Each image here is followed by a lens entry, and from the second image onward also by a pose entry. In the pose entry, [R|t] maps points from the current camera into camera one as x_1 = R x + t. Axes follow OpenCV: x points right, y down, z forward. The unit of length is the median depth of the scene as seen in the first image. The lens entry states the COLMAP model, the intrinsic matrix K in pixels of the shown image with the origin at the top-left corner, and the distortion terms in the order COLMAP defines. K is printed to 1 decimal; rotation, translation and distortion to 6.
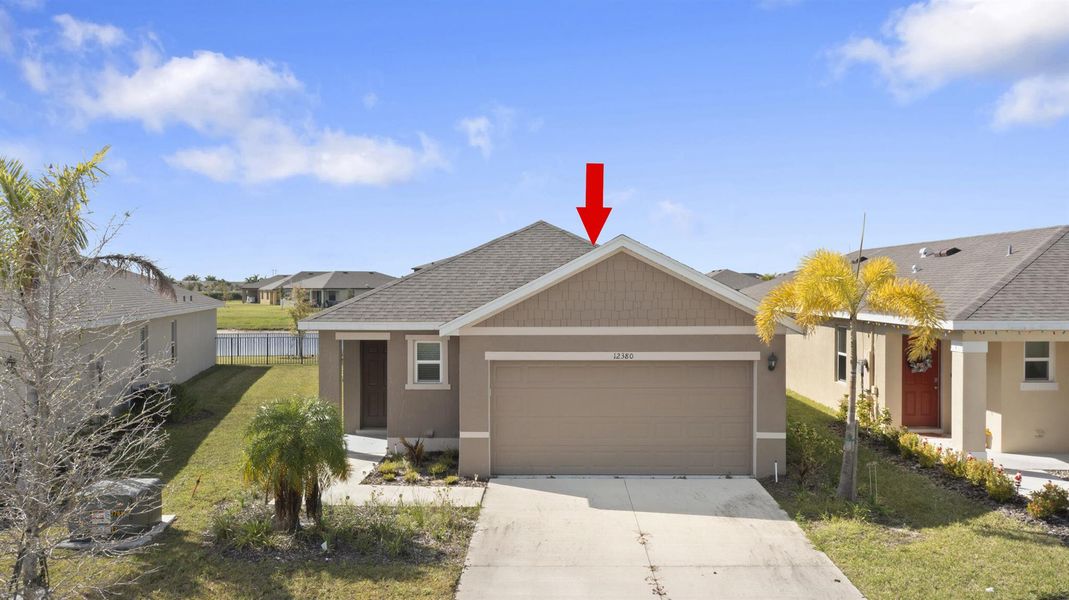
lens RADIAL K [[842.9, 0, 534.5], [0, 842.9, 300.0], [0, 0, 1]] dist [0.010491, 0.003574]
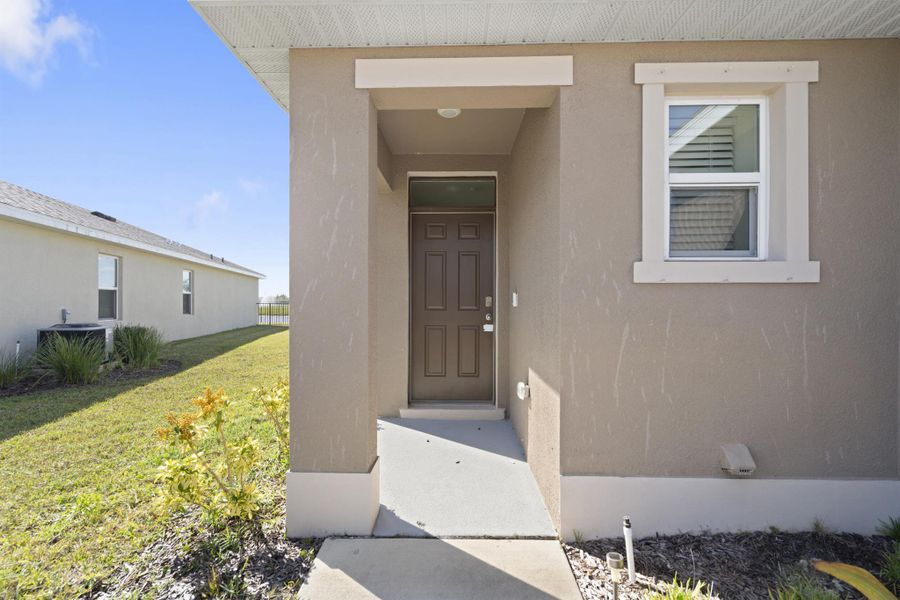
lens RADIAL K [[407.2, 0, 450.0], [0, 407.2, 300.0], [0, 0, 1]] dist [-0.000354, 0.000182]
pose [[0.999987, 0.002119, 0.004738, -0.234149], [-0.002022, 0.999787, -0.020548, 0.128200], [-0.004781, 0.020538, 0.999778, 0.990795]]
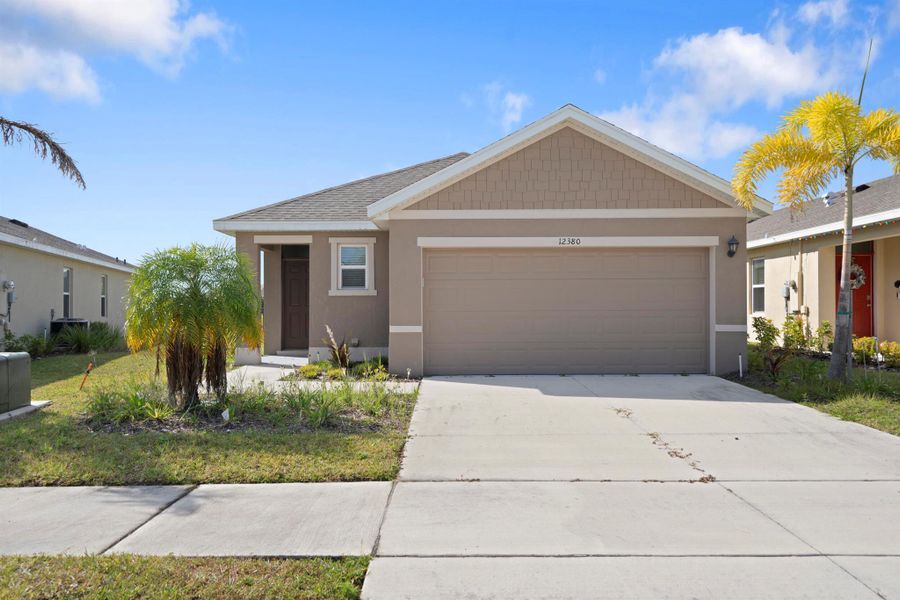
lens RADIAL K [[683.0, 0, 450.0], [0, 683.0, 300.0], [0, 0, 1]] dist [0.025561, 0.000078]
pose [[0.999595, -0.001168, 0.028445, -0.044532], [0.001952, 0.999619, -0.027550, 0.148764], [-0.028402, 0.027594, 0.999216, 0.264457]]
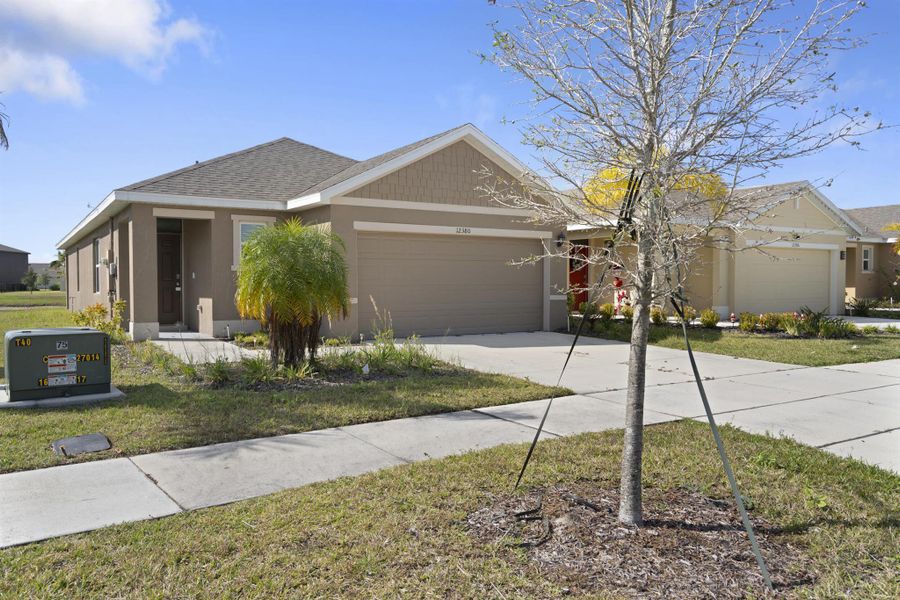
lens RADIAL K [[683.0, 0, 450.0], [0, 683.0, 300.0], [0, 0, 1]] dist [0.025561, 0.000078]
pose [[0.830832, -0.011207, 0.556411, -0.432782], [0.008865, 0.999937, 0.006903, 0.154312], [-0.556453, -0.000802, 0.830879, 0.224874]]
